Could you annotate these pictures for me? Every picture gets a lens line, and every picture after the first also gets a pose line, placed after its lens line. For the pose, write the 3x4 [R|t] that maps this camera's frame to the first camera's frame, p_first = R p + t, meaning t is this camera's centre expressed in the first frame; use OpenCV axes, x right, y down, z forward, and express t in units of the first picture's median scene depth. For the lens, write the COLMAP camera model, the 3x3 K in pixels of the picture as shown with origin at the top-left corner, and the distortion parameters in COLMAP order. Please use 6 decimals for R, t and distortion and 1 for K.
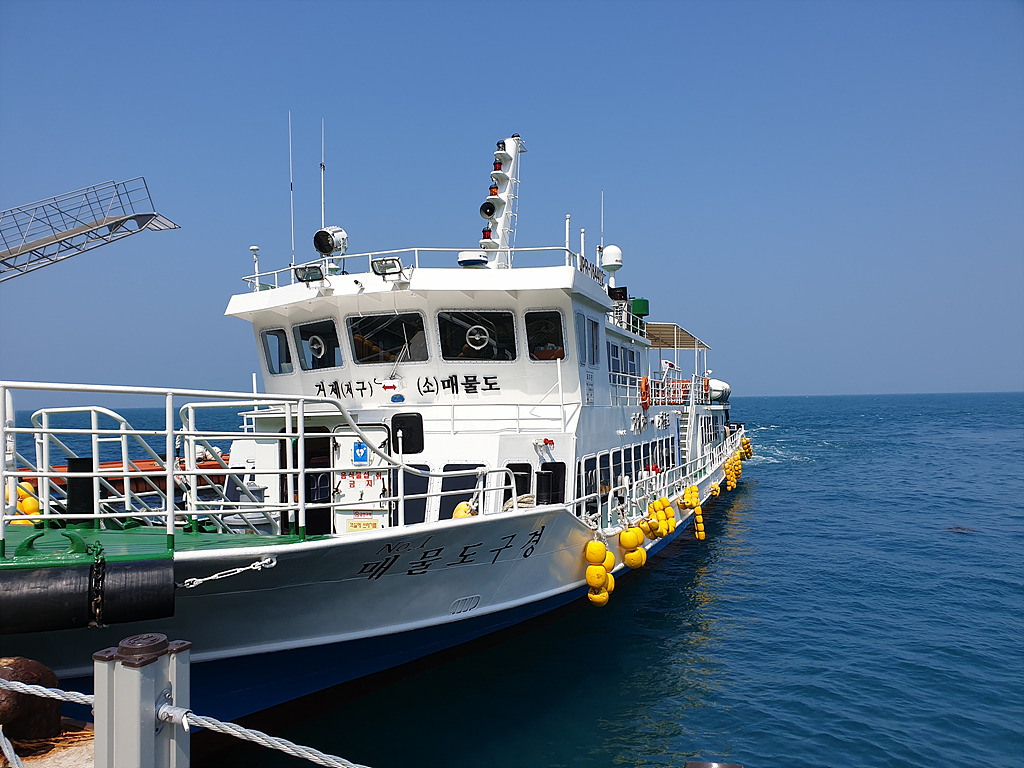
lens RADIAL K [[873.6, 0, 511.9], [0, 873.6, 319.7], [0, 0, 1]] dist [0.099133, -0.002689]
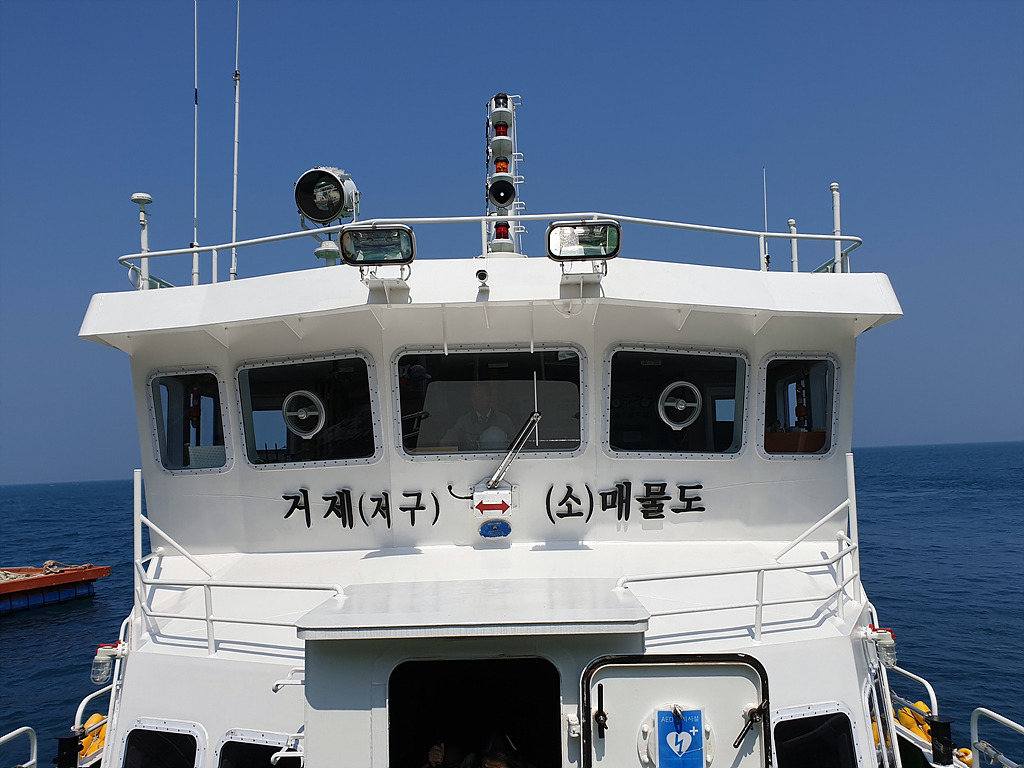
lens RADIAL K [[873.6, 0, 511.9], [0, 873.6, 319.7], [0, 0, 1]] dist [0.099133, -0.002689]
pose [[0.939670, 0.059704, 0.336830, -0.295063], [-0.038162, 0.996801, -0.070224, 0.010259], [-0.339946, 0.053133, 0.938943, 0.554800]]
